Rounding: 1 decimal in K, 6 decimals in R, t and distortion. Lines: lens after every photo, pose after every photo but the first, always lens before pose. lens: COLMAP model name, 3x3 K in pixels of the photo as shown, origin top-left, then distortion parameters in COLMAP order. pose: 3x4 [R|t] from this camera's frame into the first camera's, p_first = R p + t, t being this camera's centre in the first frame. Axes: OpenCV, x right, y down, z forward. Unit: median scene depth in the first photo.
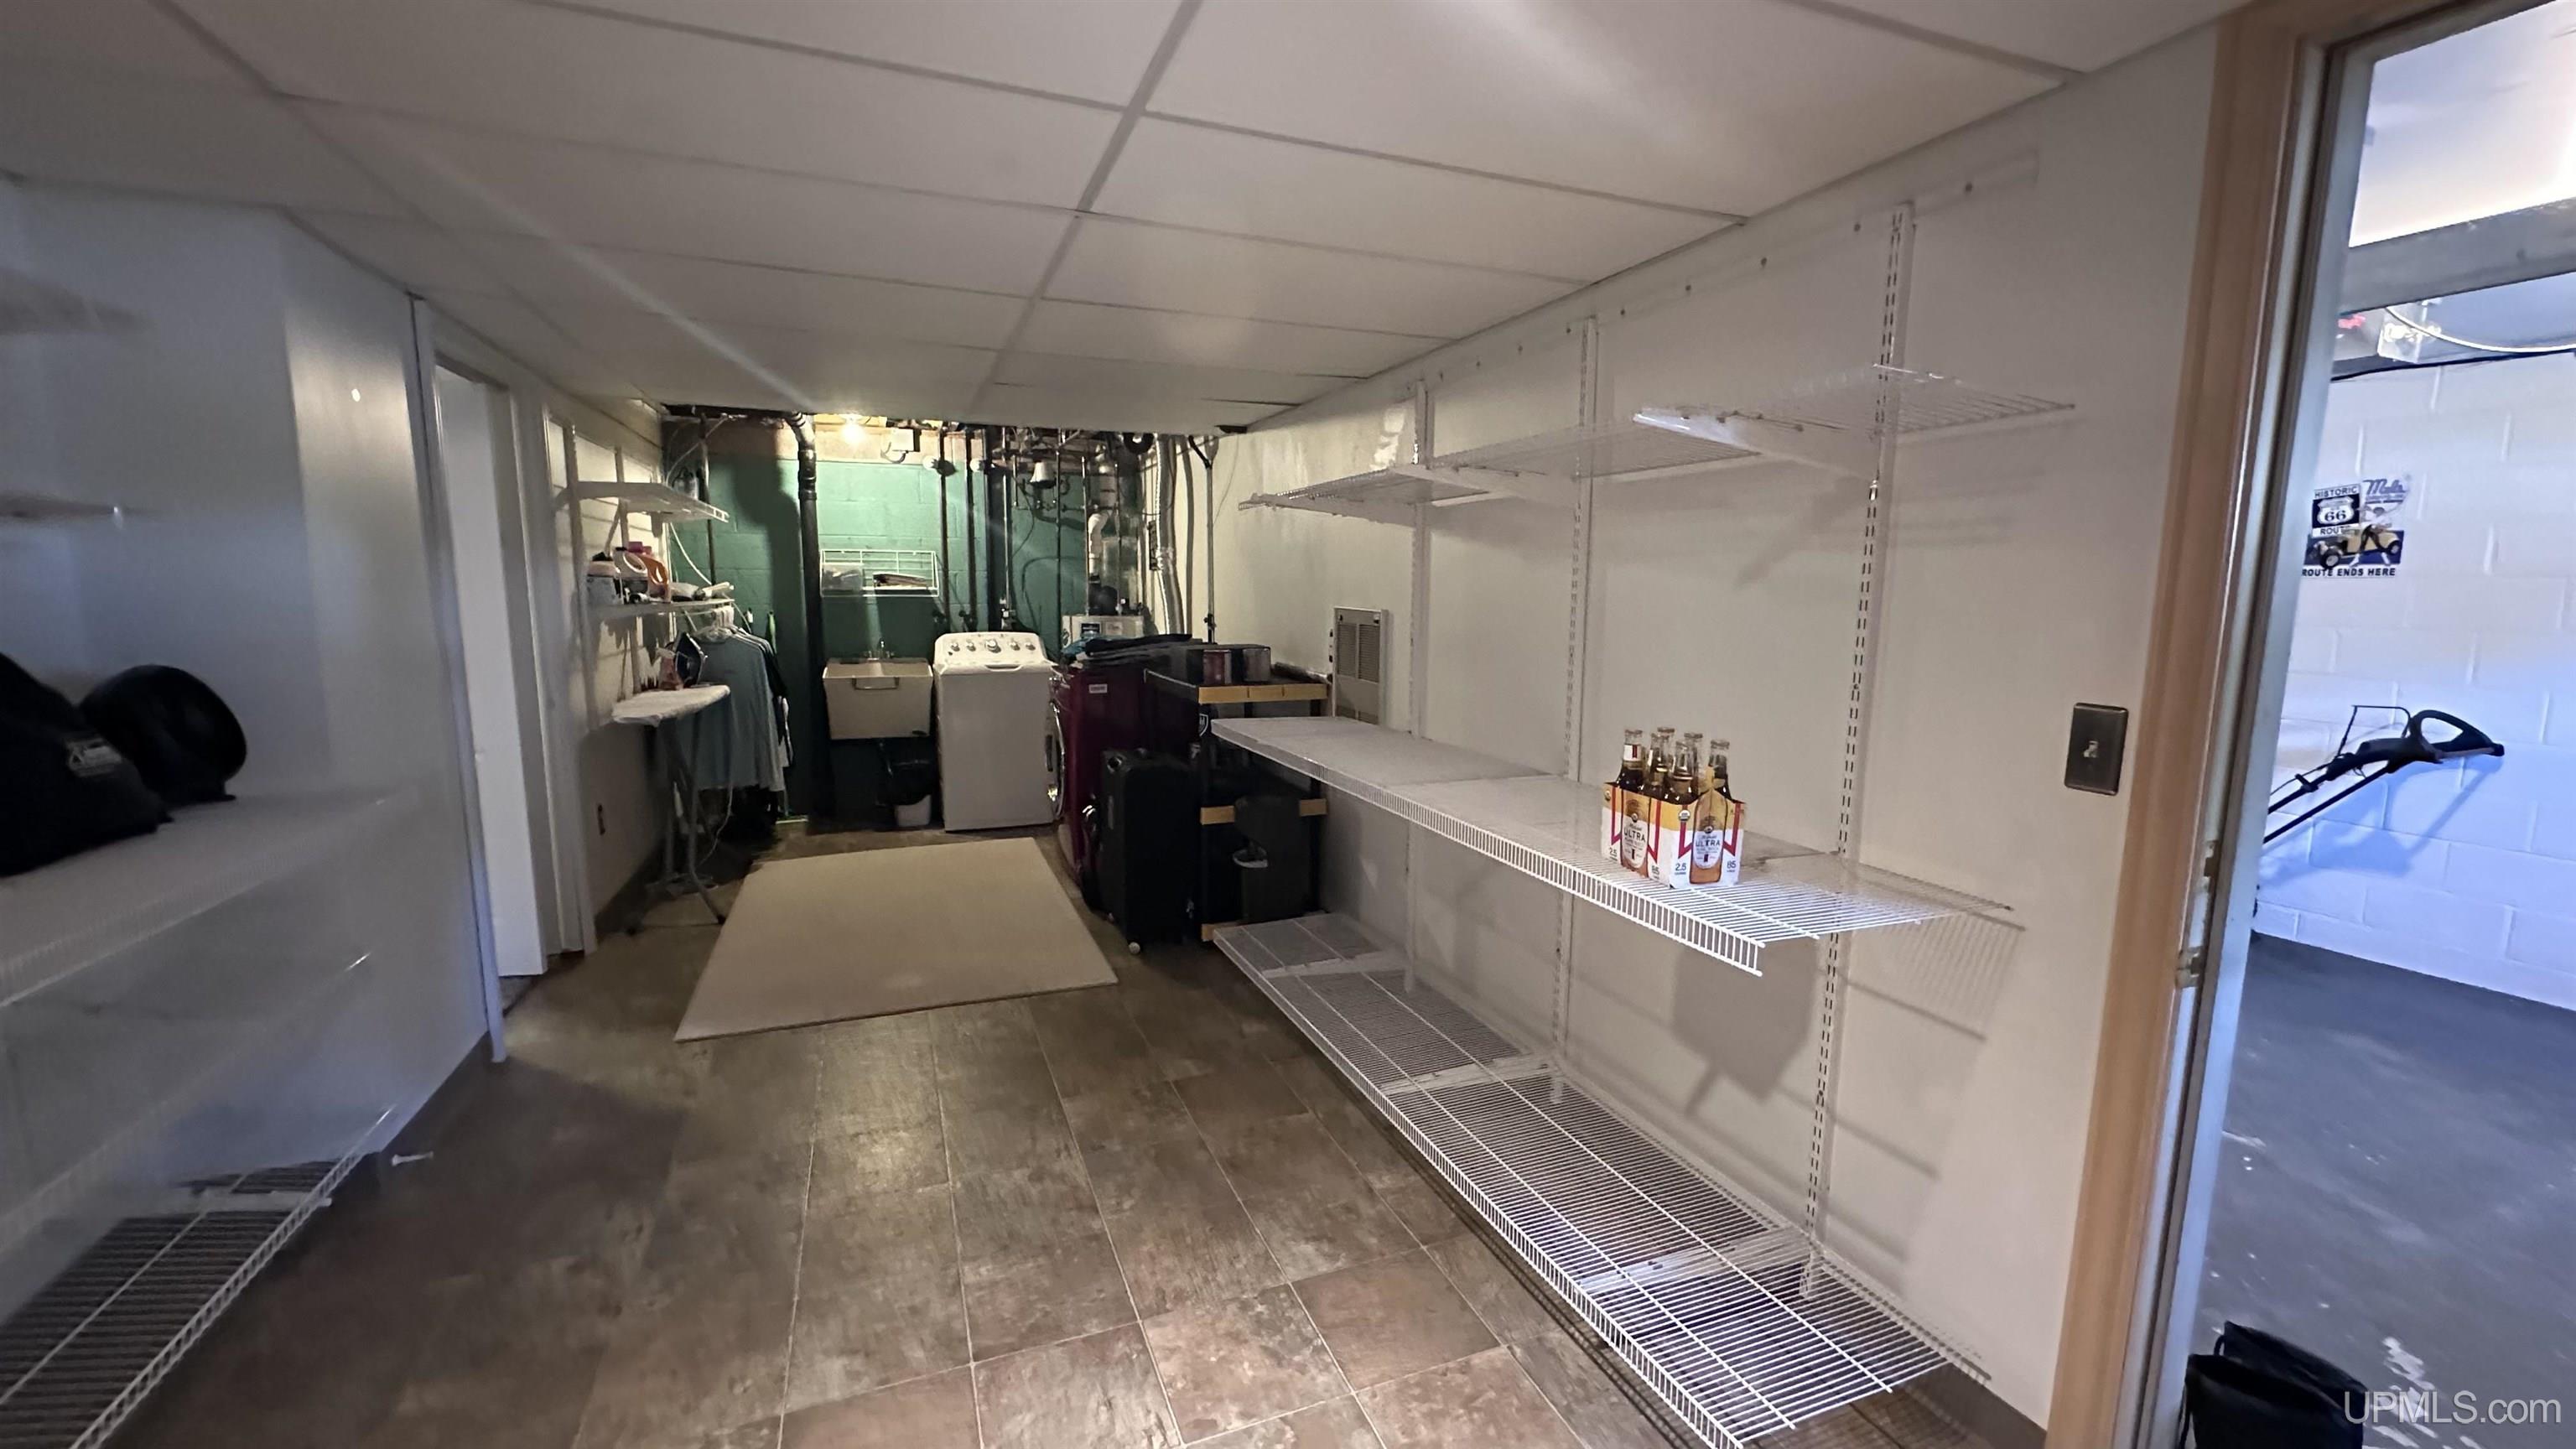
lens RADIAL K [[1035.1, 0, 1290.4], [0, 1035.1, 729.6], [0, 0, 1]] dist [0.003846, 0.000280]
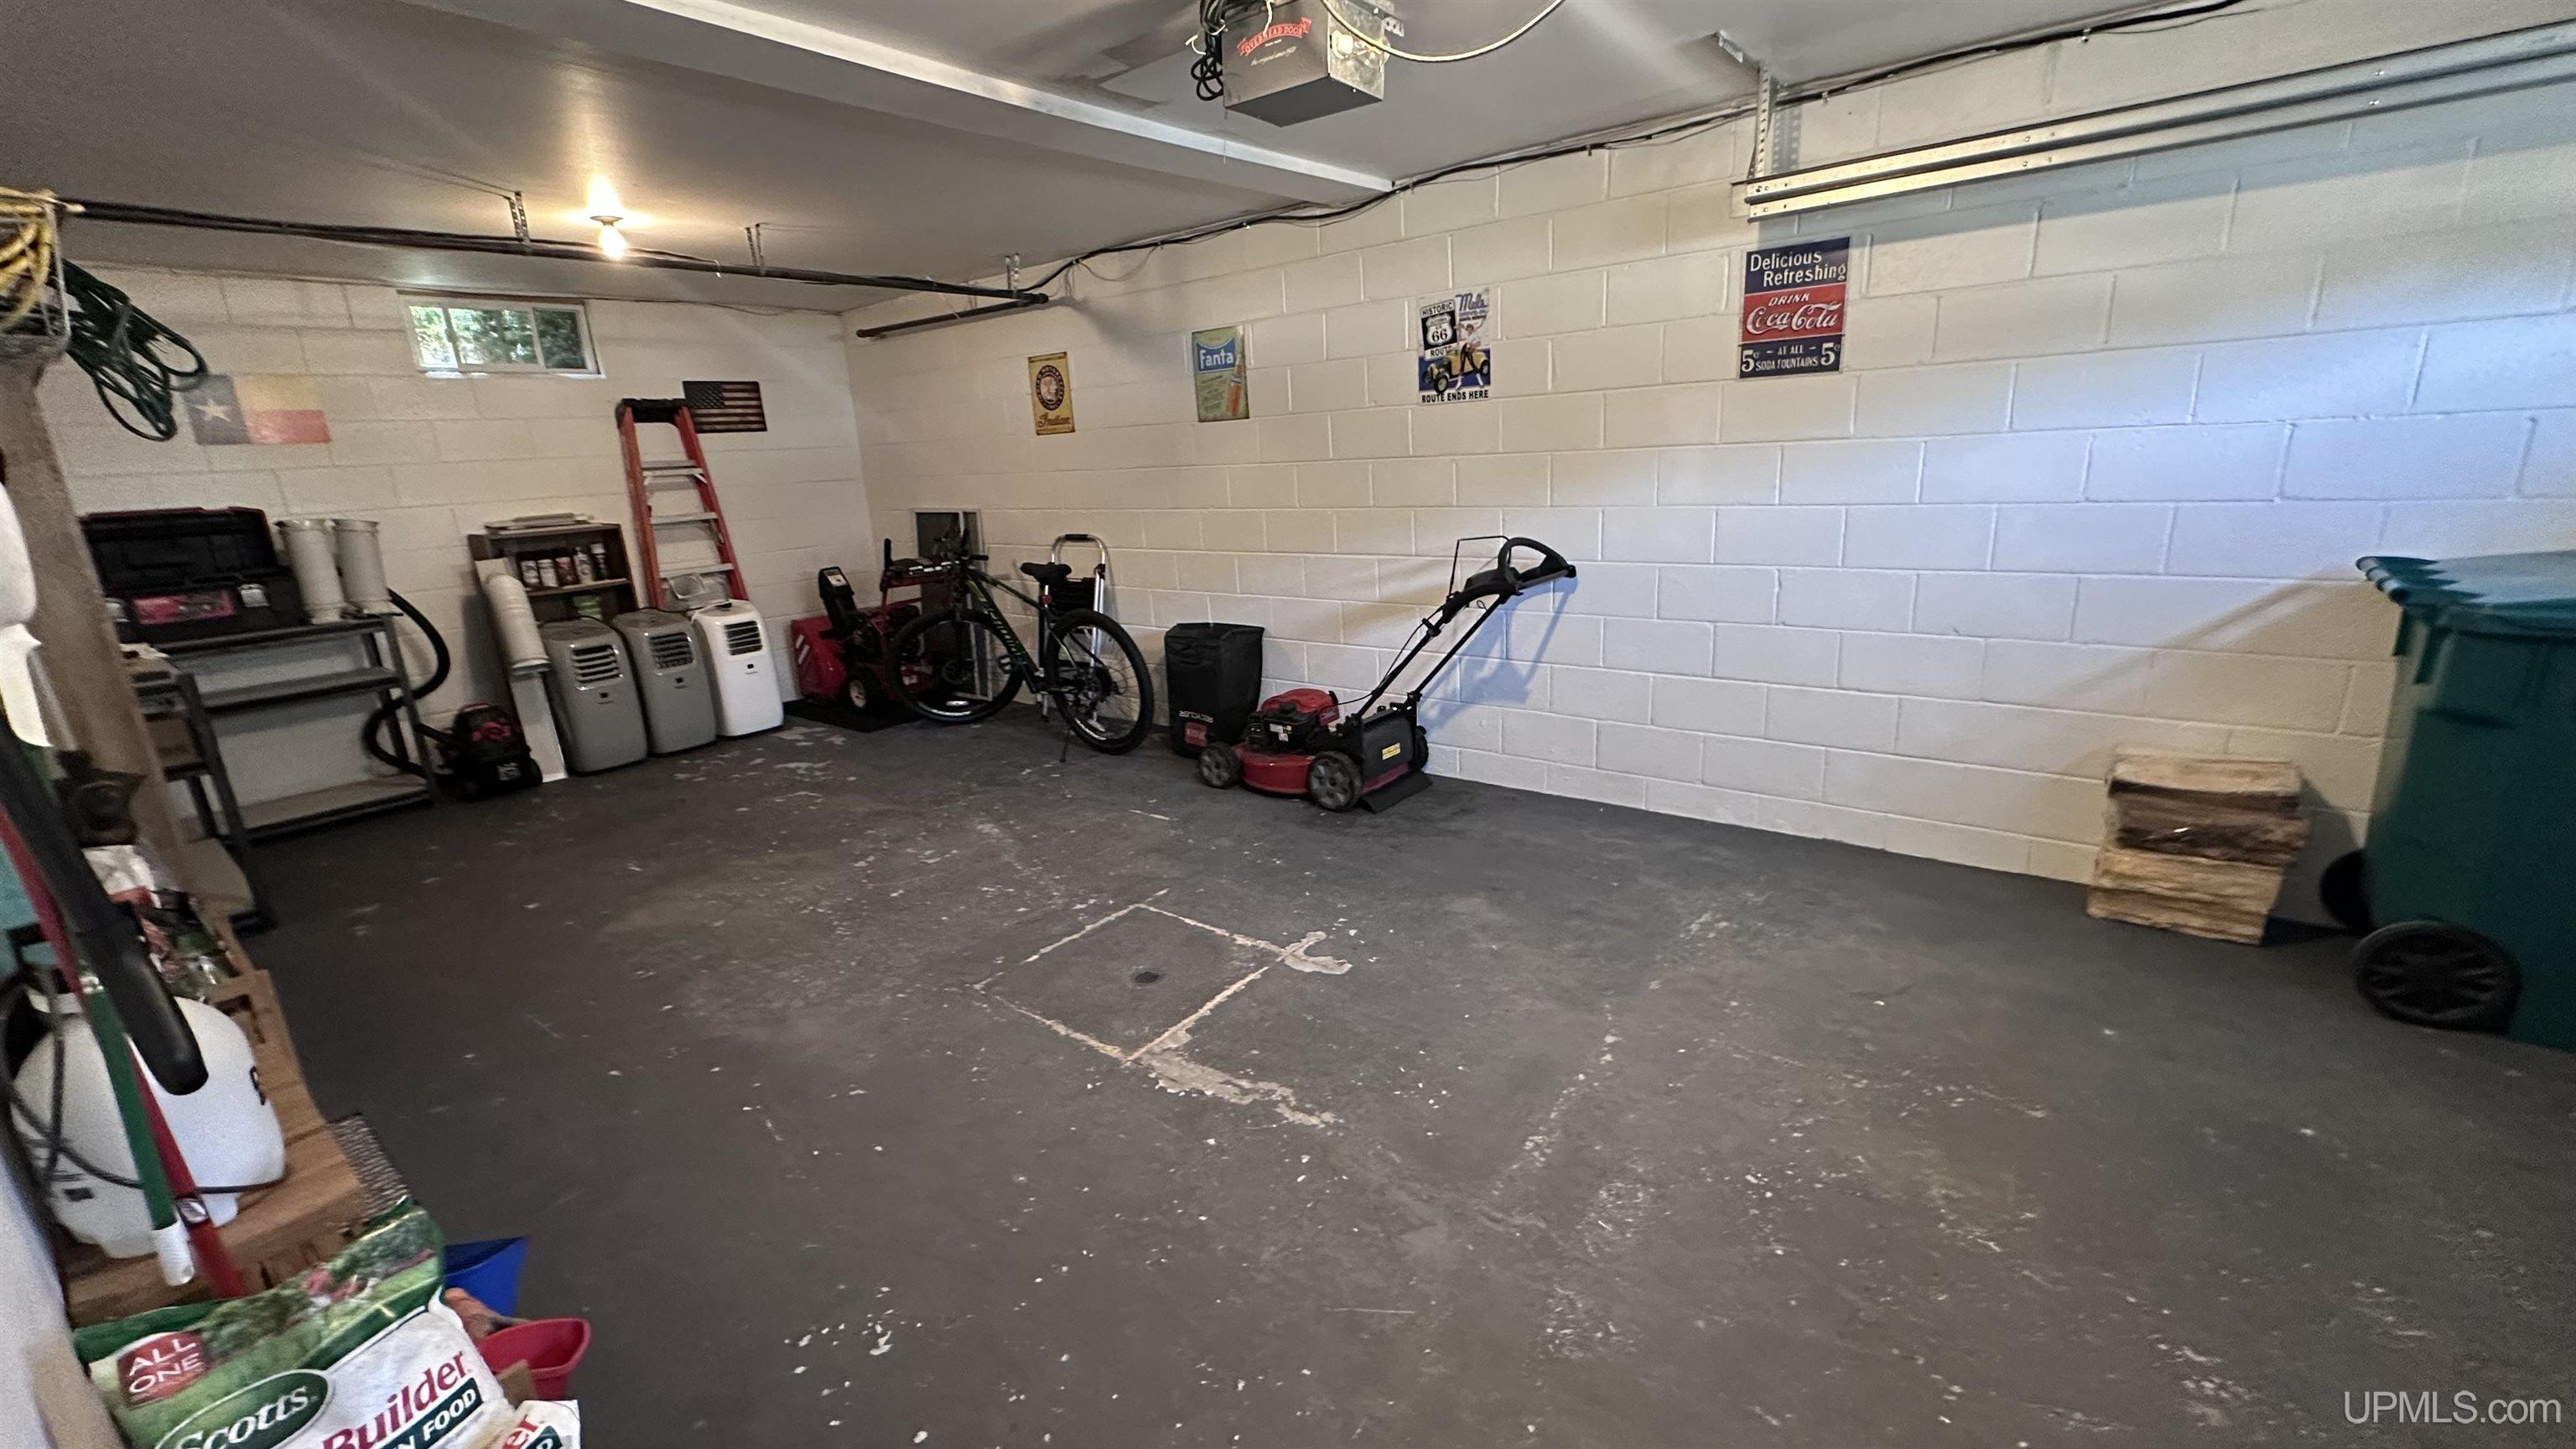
lens RADIAL K [[1035.1, 0, 1283.3], [0, 1035.1, 728.8], [0, 0, 1]] dist [0.003846, 0.000280]
pose [[0.867559, -0.182557, 0.462617, 0.395576], [0.125504, 0.980451, 0.151541, -0.016497], [-0.481238, -0.073410, 0.873511, 0.229516]]
